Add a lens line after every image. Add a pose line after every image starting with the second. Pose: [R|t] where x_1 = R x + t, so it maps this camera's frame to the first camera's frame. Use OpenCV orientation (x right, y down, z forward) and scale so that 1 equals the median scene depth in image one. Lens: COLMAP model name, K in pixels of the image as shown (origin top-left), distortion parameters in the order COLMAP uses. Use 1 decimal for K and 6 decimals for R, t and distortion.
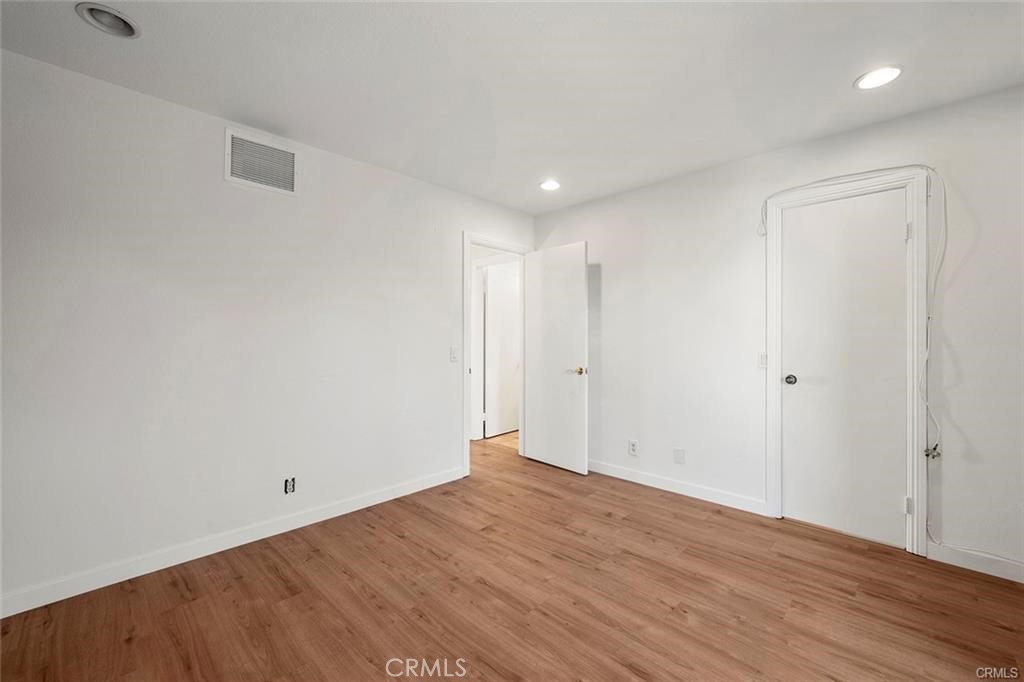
lens RADIAL K [[425.3, 0, 513.5], [0, 425.3, 338.8], [0, 0, 1]] dist [0.002642, 0.000328]
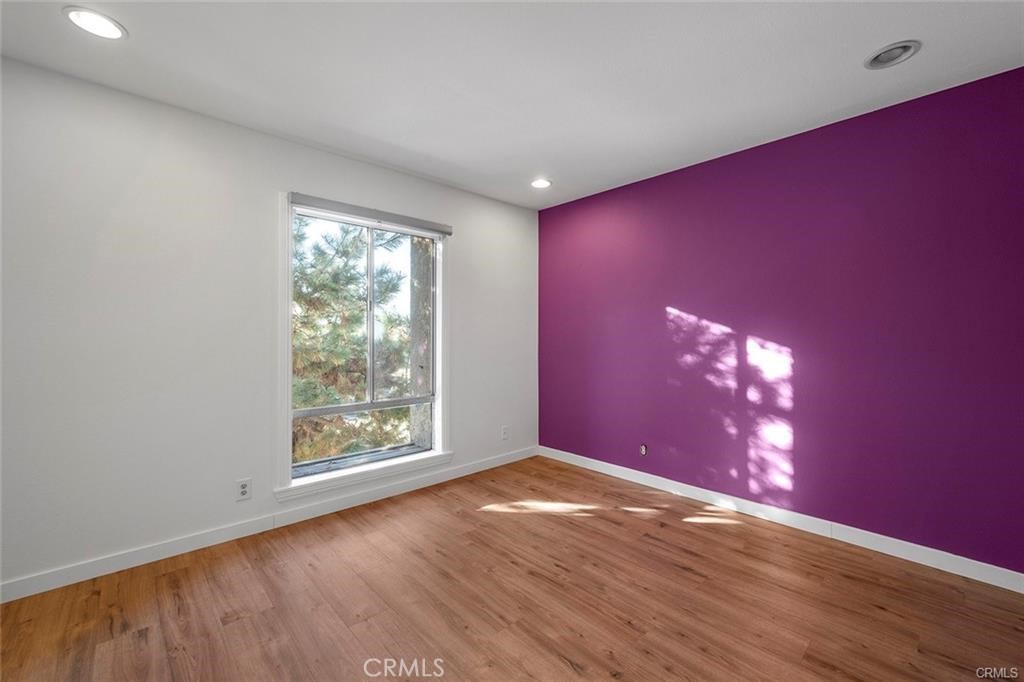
lens RADIAL K [[425.3, 0, 510.5], [0, 425.3, 339.3], [0, 0, 1]] dist [0.002642, 0.000328]
pose [[-0.998310, -0.000947, 0.058113, -0.002558], [-0.000784, 0.999996, 0.002817, 0.003838], [-0.058115, 0.002767, -0.998306, 1.925811]]
